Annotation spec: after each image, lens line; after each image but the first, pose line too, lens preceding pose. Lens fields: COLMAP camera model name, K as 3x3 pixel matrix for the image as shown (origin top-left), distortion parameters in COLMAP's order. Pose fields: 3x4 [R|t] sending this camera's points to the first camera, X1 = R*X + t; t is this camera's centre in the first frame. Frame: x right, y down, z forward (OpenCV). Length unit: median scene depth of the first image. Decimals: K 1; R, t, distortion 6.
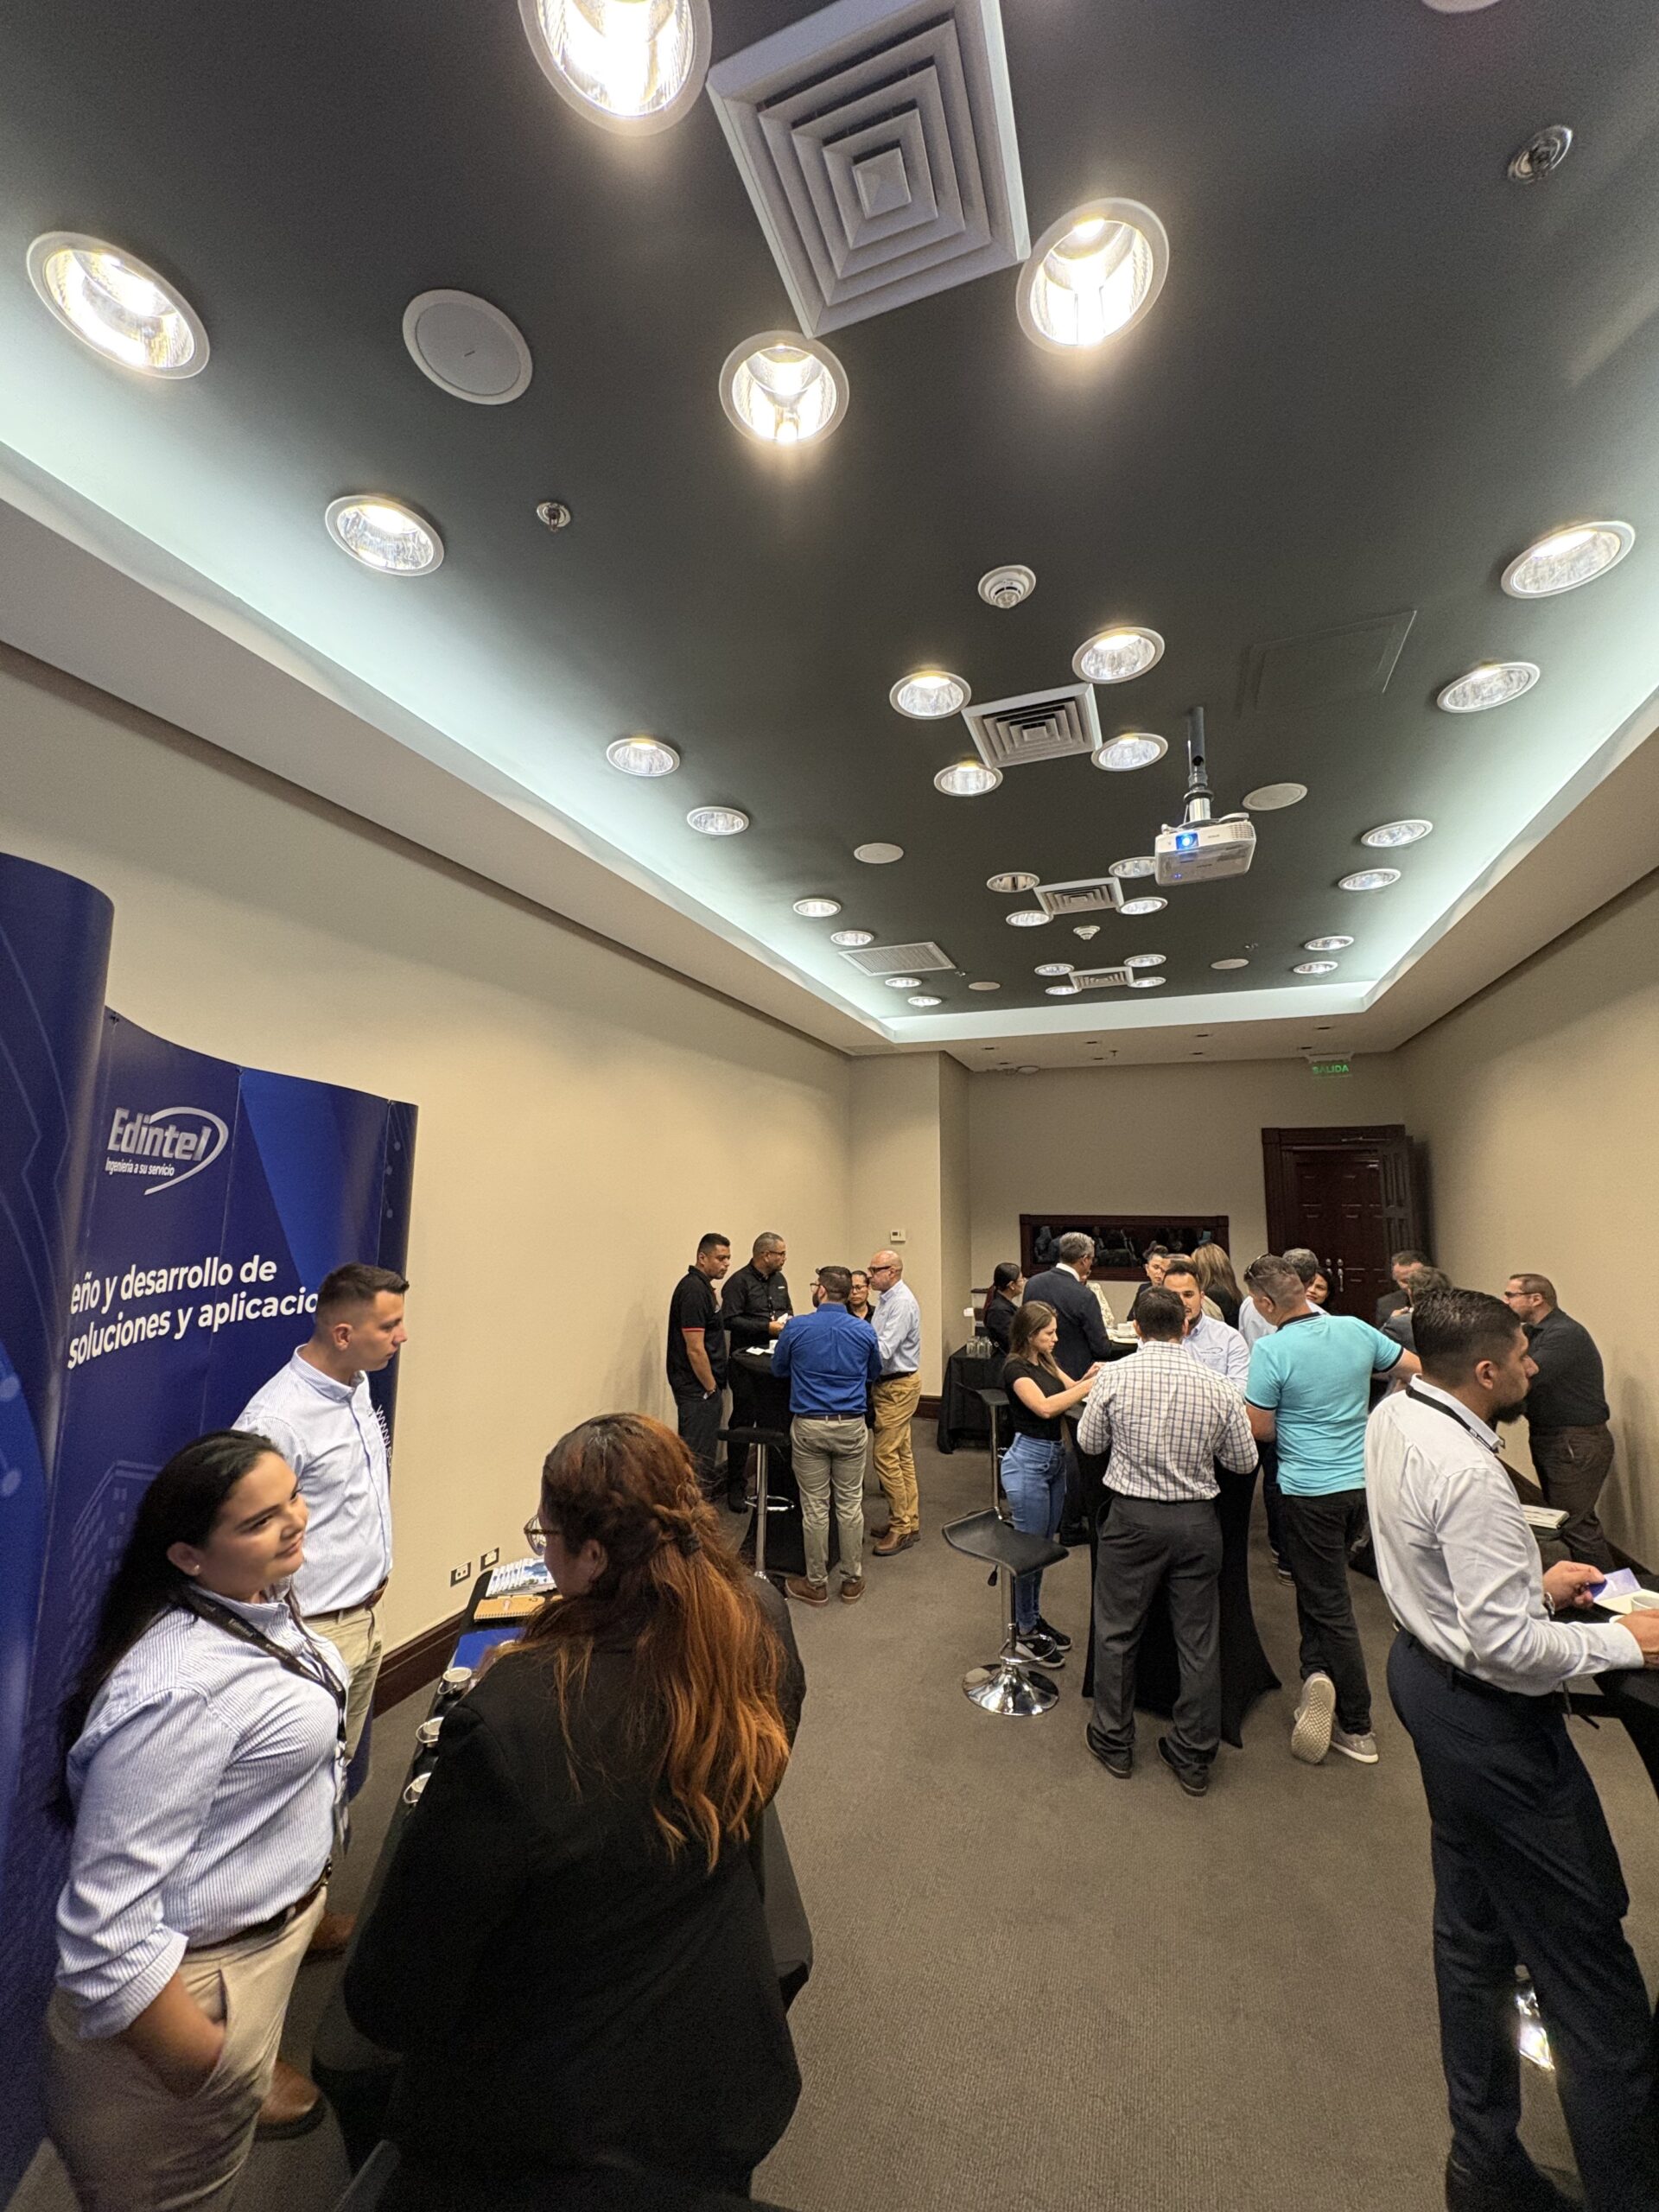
lens RADIAL K [[875.3, 0, 829.5], [0, 875.3, 1106.0], [0, 0, 1]] dist [0.003100, -0.000267]
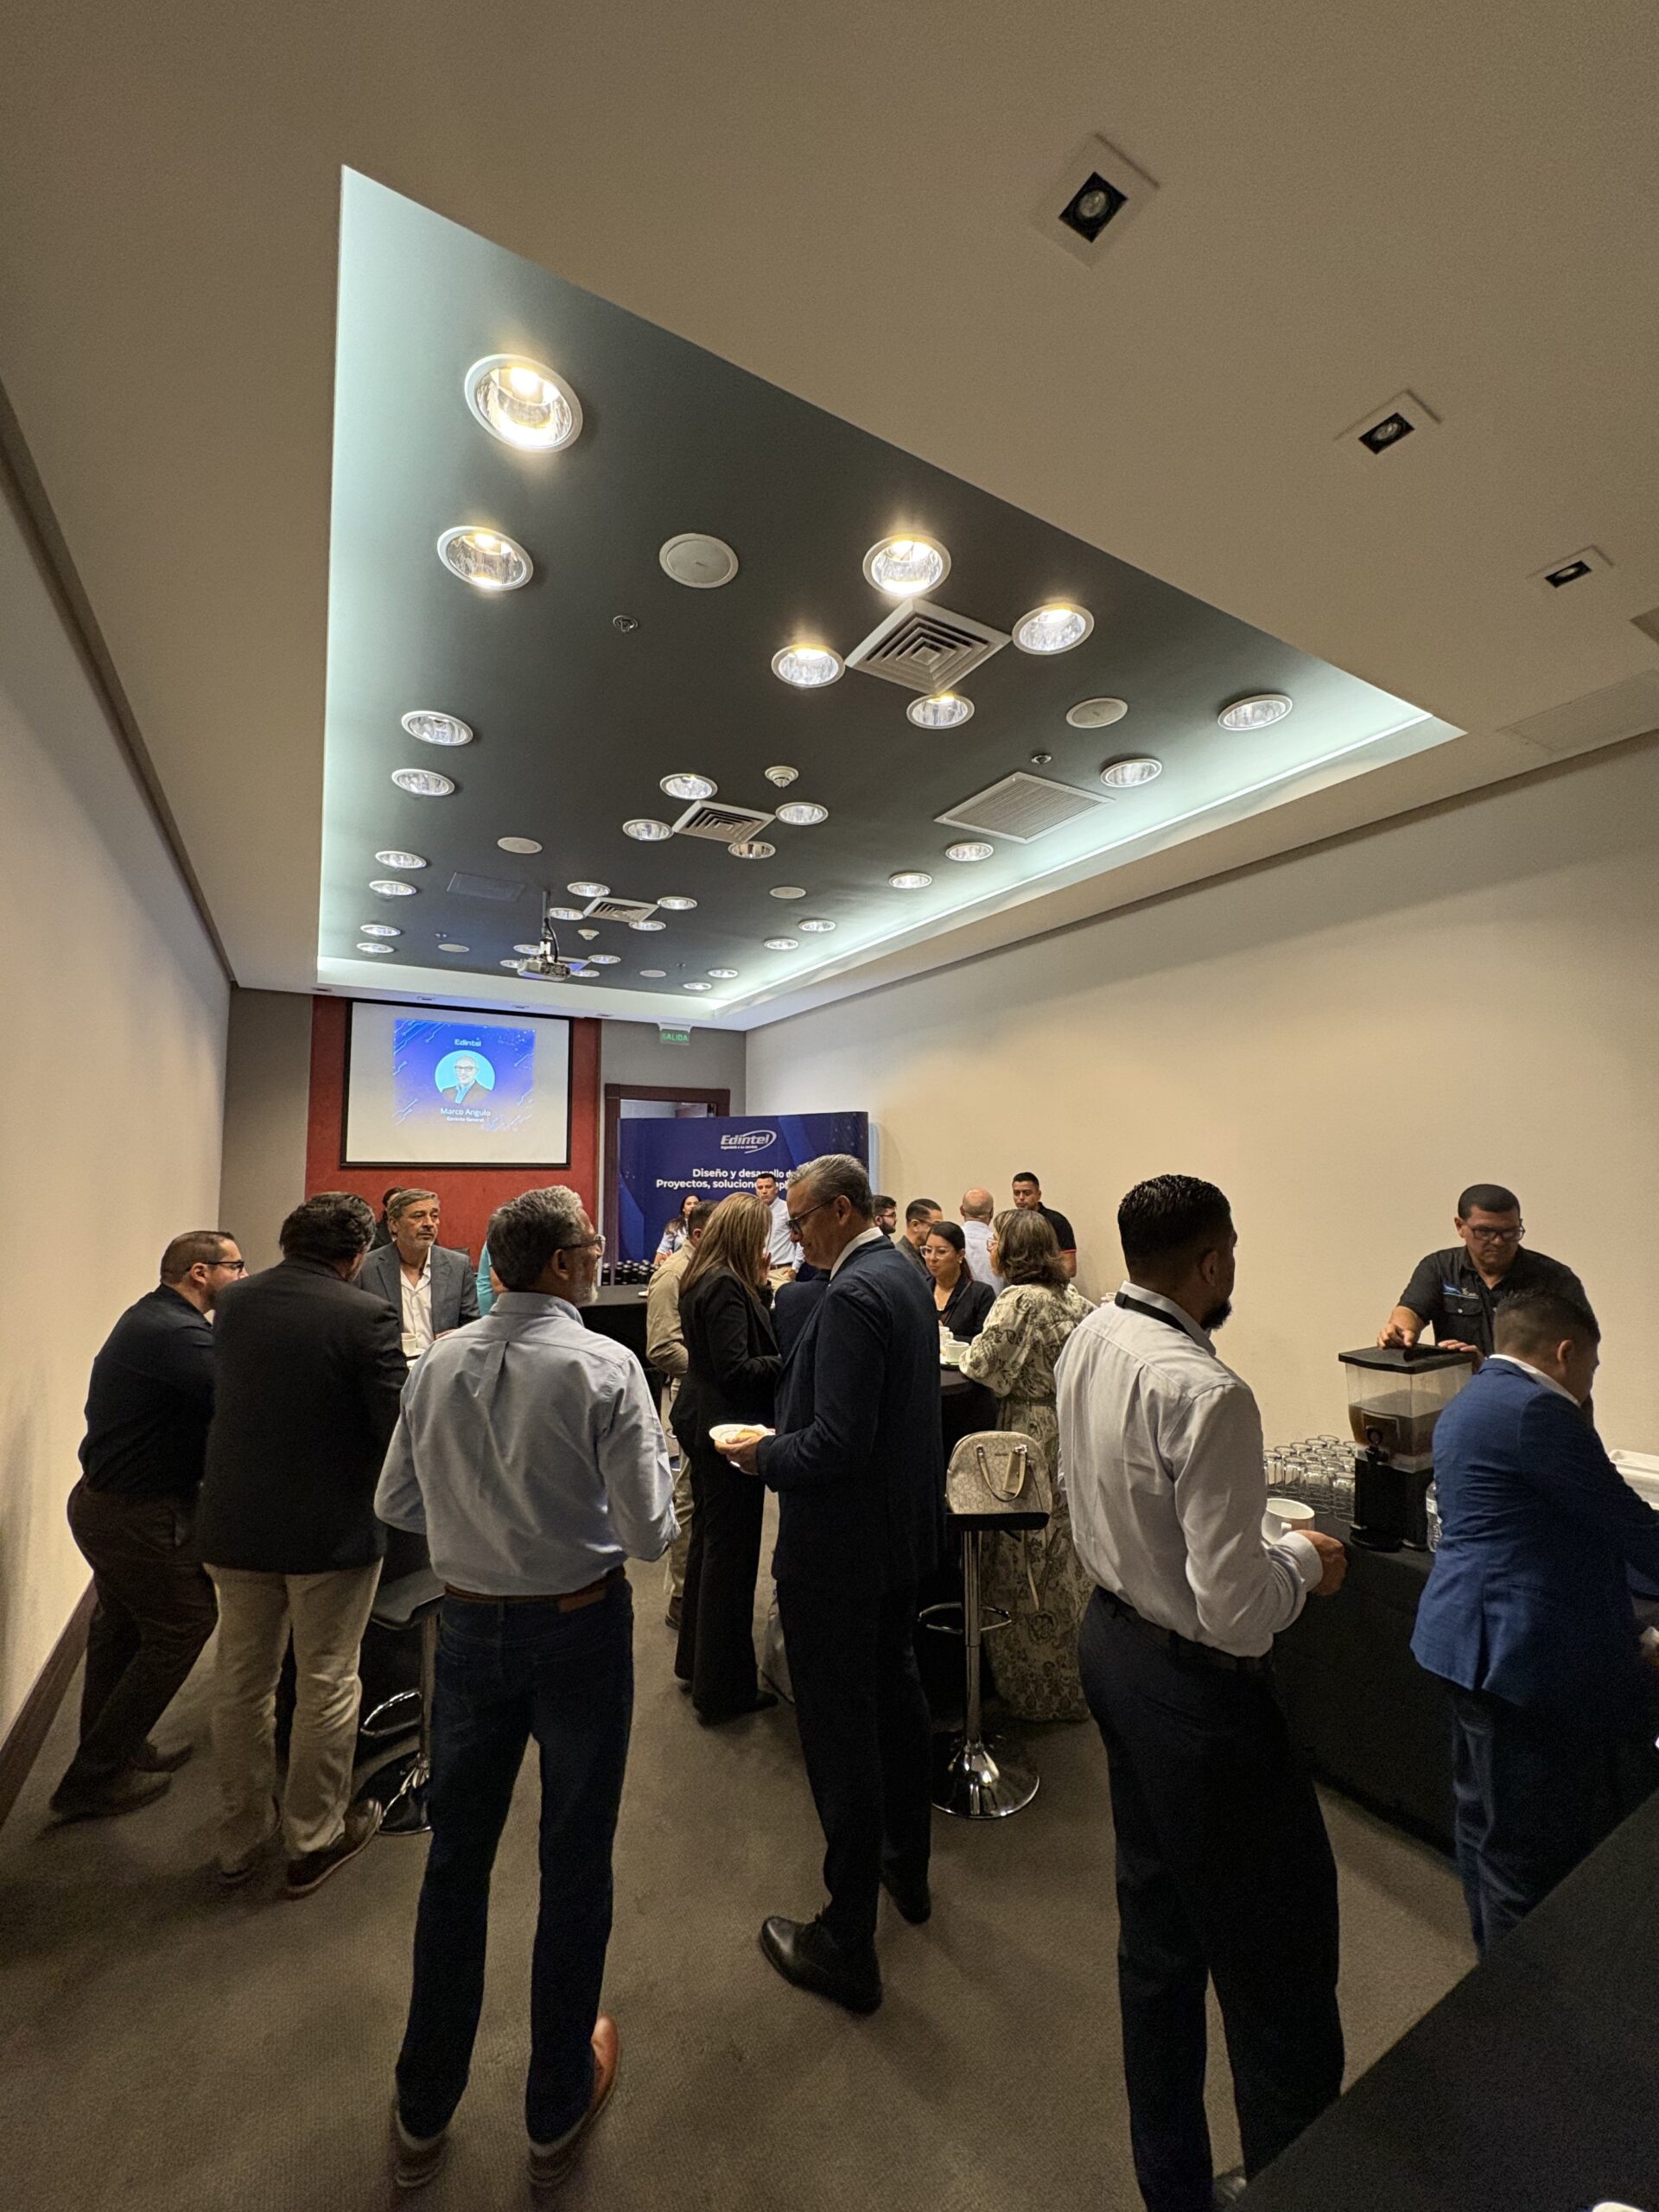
lens RADIAL K [[875.3, 0, 829.5], [0, 875.3, 1106.0], [0, 0, 1]] dist [0.003100, -0.000267]
pose [[-0.625421, -0.065967, -0.777494, 1.297612], [0.085496, 0.984627, -0.152315, 0.316100], [0.775589, -0.161734, -0.610166, 2.234434]]
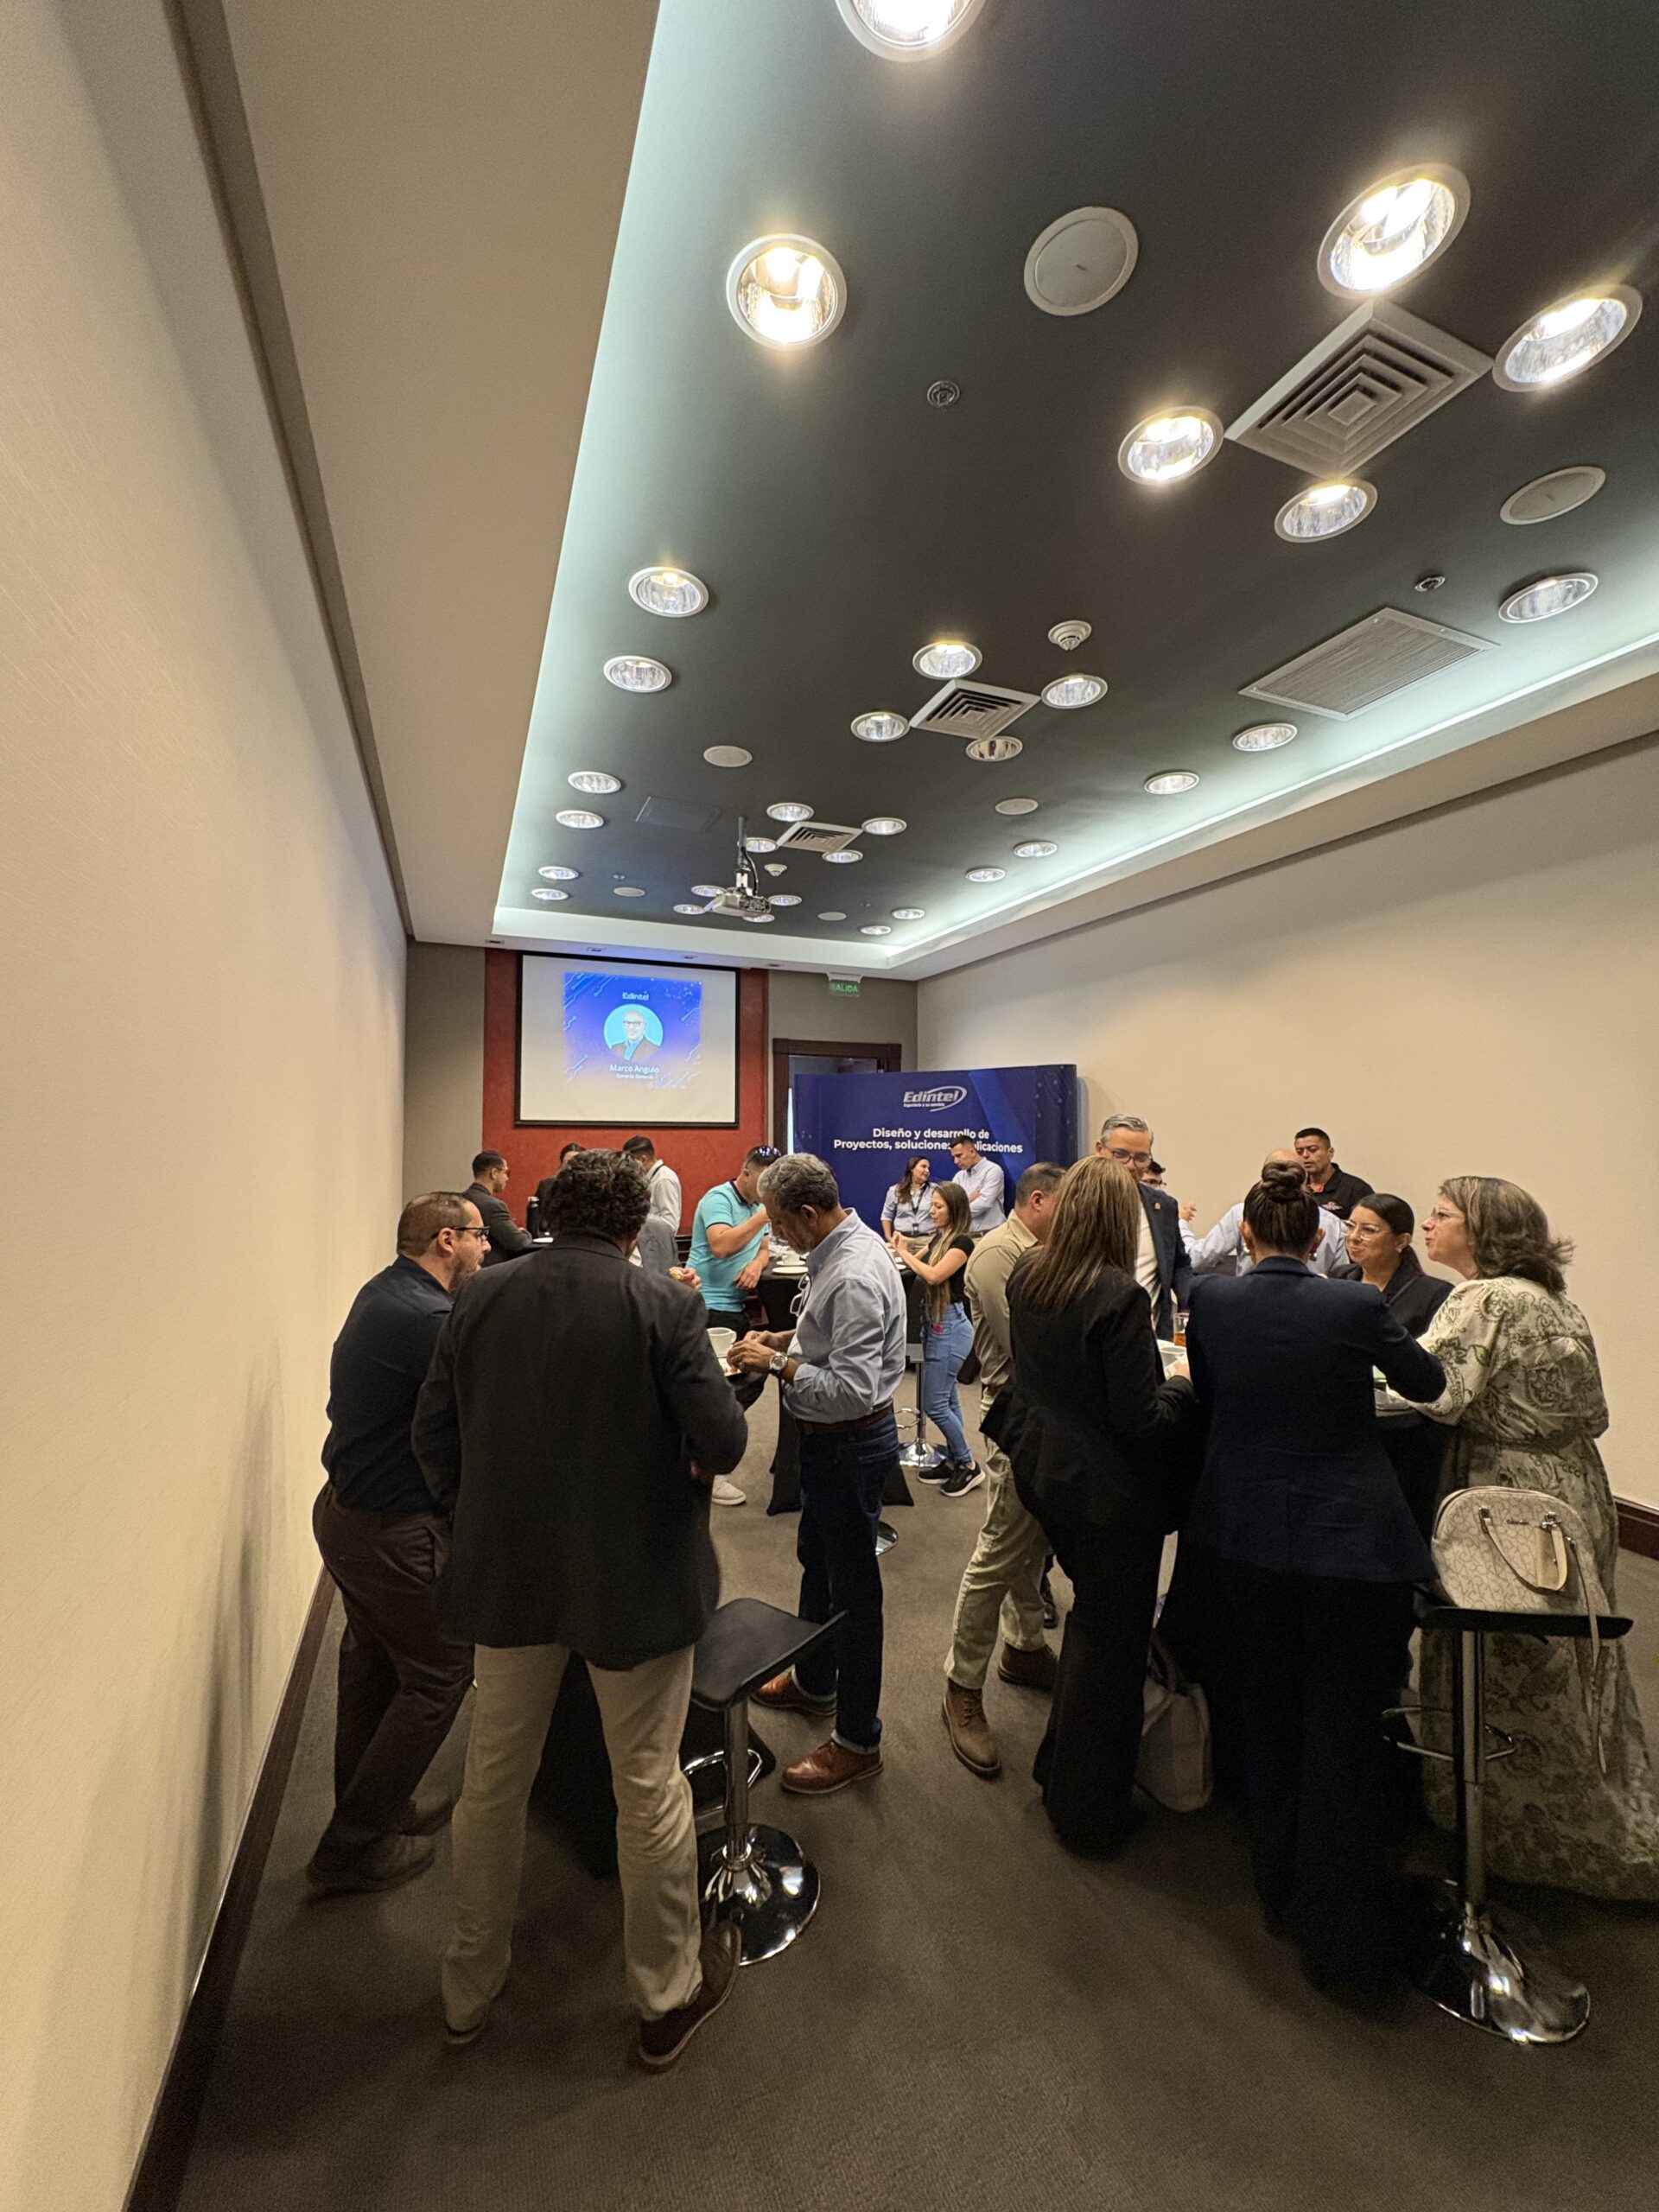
lens RADIAL K [[875.3, 0, 829.5], [0, 875.3, 1106.0], [0, 0, 1]] dist [0.003100, -0.000267]
pose [[-0.720718, -0.033667, -0.692410, 1.276712], [0.070470, 0.990088, -0.121493, 0.294319], [0.689637, -0.136357, -0.711202, 1.961566]]
